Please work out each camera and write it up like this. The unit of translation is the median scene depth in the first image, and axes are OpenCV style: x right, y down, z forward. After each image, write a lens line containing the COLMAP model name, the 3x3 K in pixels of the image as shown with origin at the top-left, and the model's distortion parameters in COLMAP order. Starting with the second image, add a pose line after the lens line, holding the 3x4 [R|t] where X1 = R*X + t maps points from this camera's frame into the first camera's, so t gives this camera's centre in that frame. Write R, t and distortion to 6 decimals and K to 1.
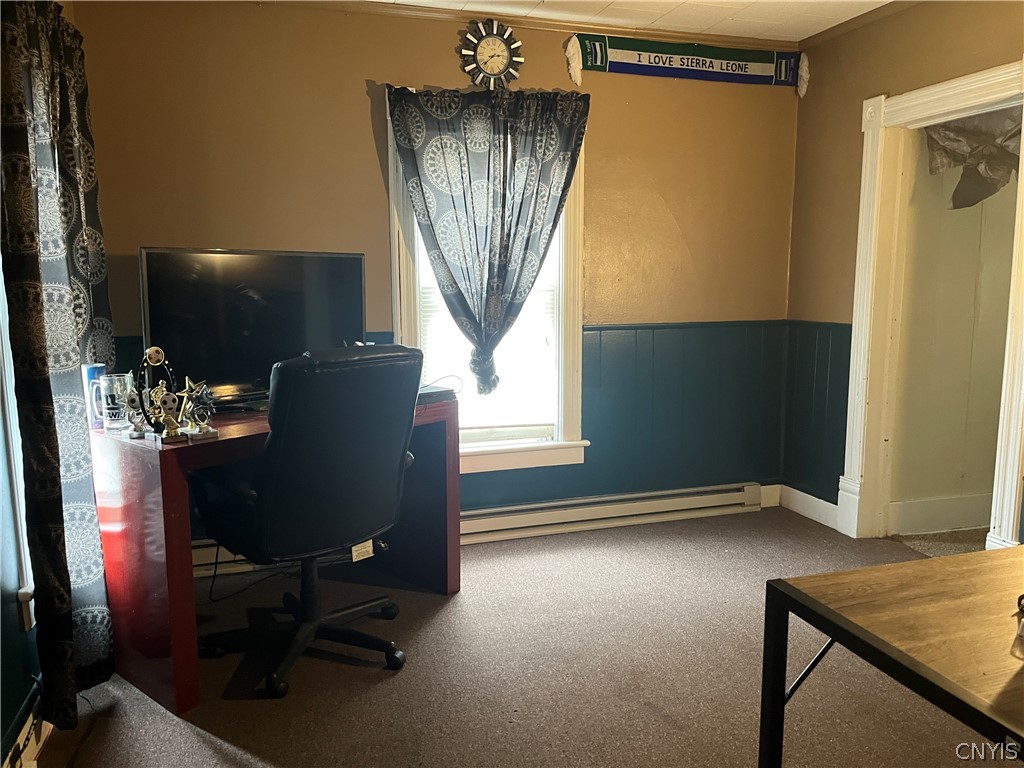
lens RADIAL K [[770.0, 0, 511.8], [0, 770.0, 386.4], [0, 0, 1]] dist [0.039160, -0.068887]
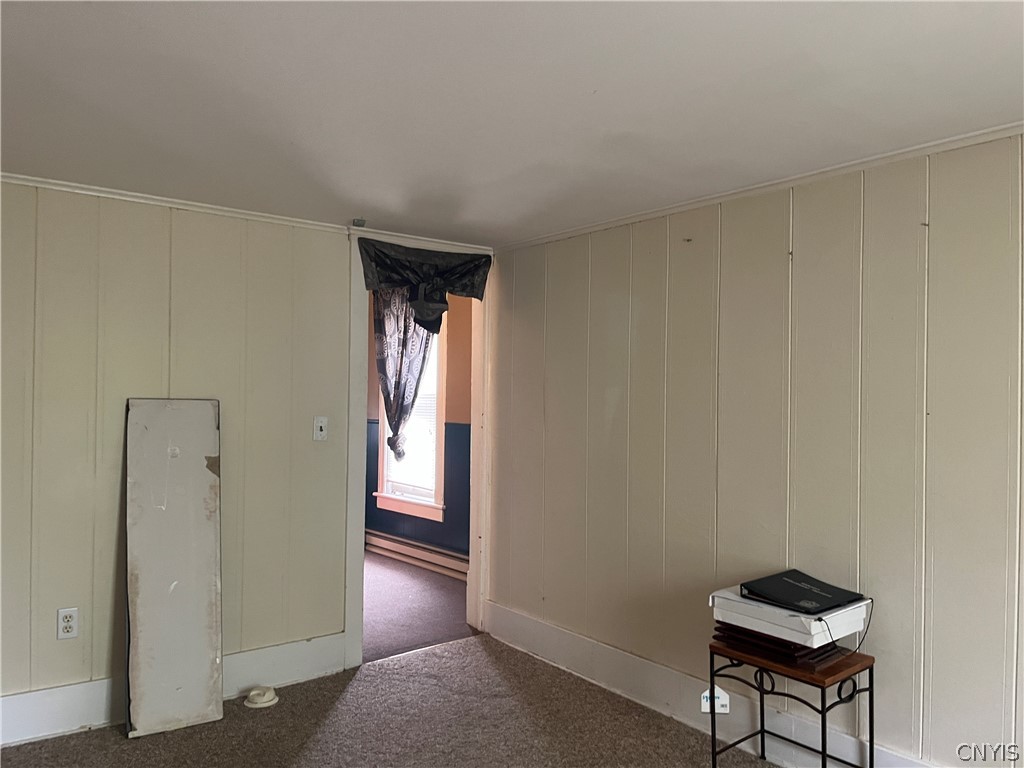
lens RADIAL K [[770.0, 0, 512.2], [0, 770.0, 383.8], [0, 0, 1]] dist [0.039160, -0.068887]
pose [[0.377208, 0.003321, -0.926123, 1.482319], [-0.131170, 0.990104, -0.049875, -0.098263], [0.916793, 0.140293, 0.373911, 0.583035]]
